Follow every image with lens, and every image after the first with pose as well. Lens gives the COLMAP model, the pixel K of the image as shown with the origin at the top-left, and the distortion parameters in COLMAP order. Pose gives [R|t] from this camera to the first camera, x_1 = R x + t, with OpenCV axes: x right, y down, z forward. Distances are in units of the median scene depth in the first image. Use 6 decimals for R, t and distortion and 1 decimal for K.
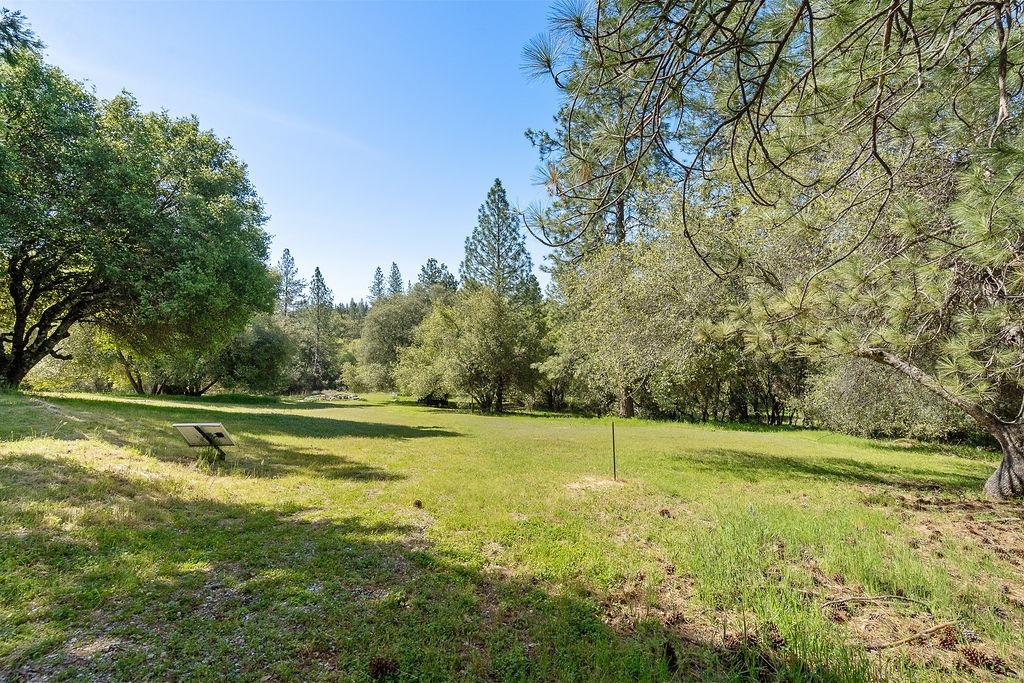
lens RADIAL K [[464.9, 0, 513.7], [0, 464.9, 340.7], [0, 0, 1]] dist [0.000917, 0.000066]
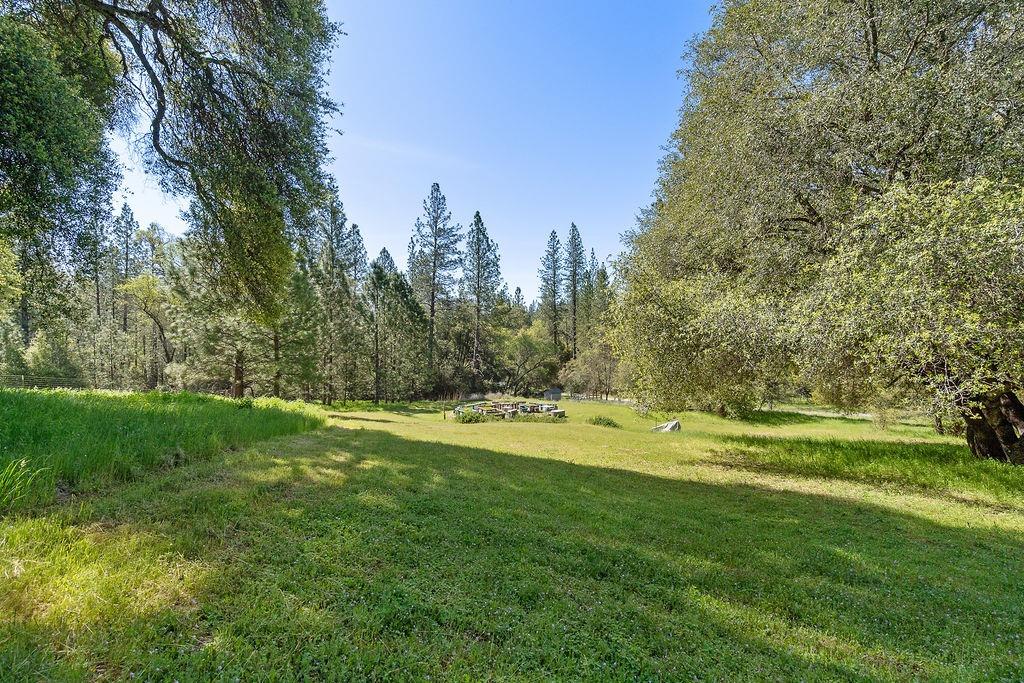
lens RADIAL K [[464.9, 0, 511.8], [0, 464.9, 343.6], [0, 0, 1]] dist [0.000917, 0.000066]
pose [[0.948273, -0.003377, -0.317439, -0.160762], [-0.000154, 0.999938, -0.011097, 0.041503], [0.317457, 0.010572, 0.948214, 0.376413]]
